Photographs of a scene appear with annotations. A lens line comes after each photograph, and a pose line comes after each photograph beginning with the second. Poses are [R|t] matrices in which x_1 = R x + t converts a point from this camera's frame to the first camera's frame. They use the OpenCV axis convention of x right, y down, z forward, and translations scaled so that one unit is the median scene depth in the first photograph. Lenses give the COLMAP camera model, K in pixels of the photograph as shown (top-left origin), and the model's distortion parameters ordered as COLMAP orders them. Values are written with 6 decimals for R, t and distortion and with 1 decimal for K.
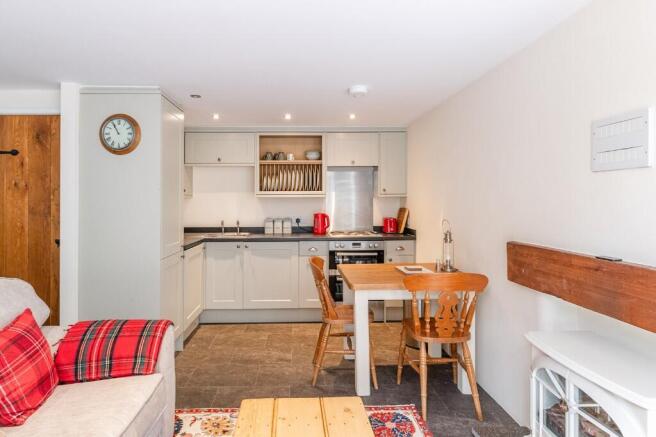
lens RADIAL K [[347.6, 0, 306.0], [0, 347.6, 197.7], [0, 0, 1]] dist [-0.010479, -0.001506]
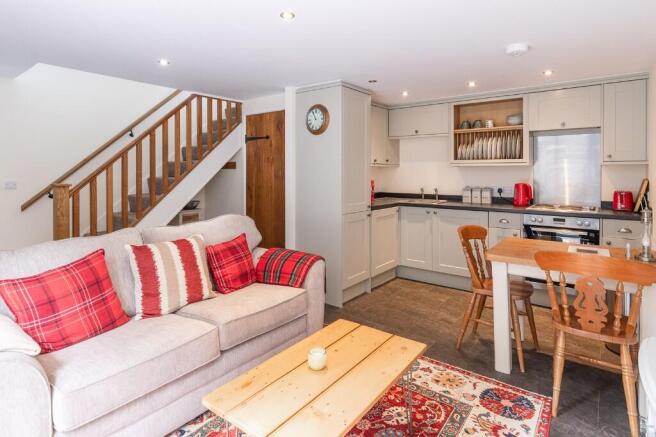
lens RADIAL K [[347.6, 0, 335.3], [0, 347.6, 175.1], [0, 0, 1]] dist [-0.010479, -0.001506]
pose [[0.785462, 0.010745, -0.618817, 0.295276], [0.003012, 0.999771, 0.021183, 0.003556], [0.618903, -0.018503, 0.785250, -0.019998]]
